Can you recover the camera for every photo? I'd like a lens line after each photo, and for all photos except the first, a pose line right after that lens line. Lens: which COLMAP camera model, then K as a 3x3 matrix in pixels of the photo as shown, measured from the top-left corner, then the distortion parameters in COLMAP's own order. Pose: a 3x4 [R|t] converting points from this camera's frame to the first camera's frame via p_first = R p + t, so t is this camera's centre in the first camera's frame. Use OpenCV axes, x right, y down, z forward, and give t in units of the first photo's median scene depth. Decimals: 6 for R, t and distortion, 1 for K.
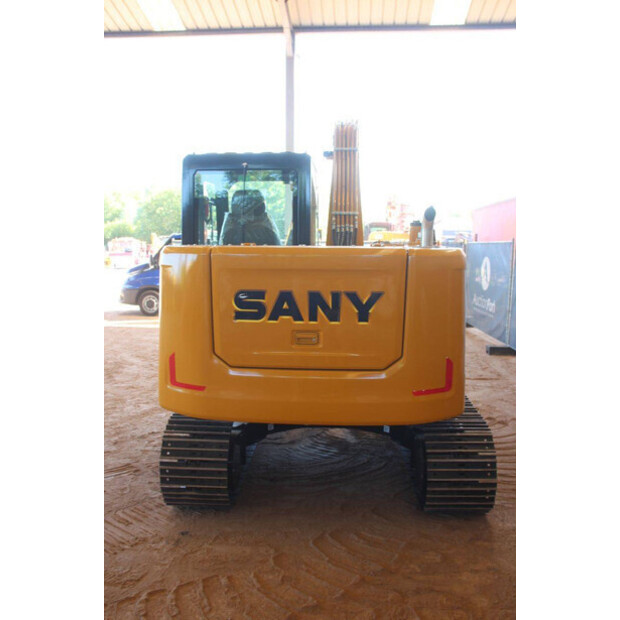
lens RADIAL K [[568.2, 0, 306.9], [0, 568.2, 308.5], [0, 0, 1]] dist [-0.039628, 0.000000]
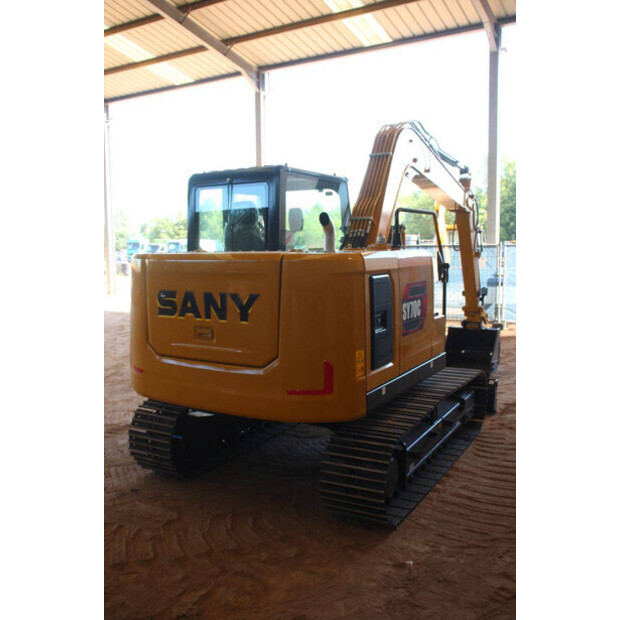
lens RADIAL K [[568.2, 0, 307.4], [0, 568.2, 310.4], [0, 0, 1]] dist [-0.039628, 0.000000]
pose [[0.897405, 0.034851, -0.439830, 0.677741], [-0.036855, 0.999313, 0.003986, -0.005997], [0.439666, 0.012633, 0.898072, 0.076515]]
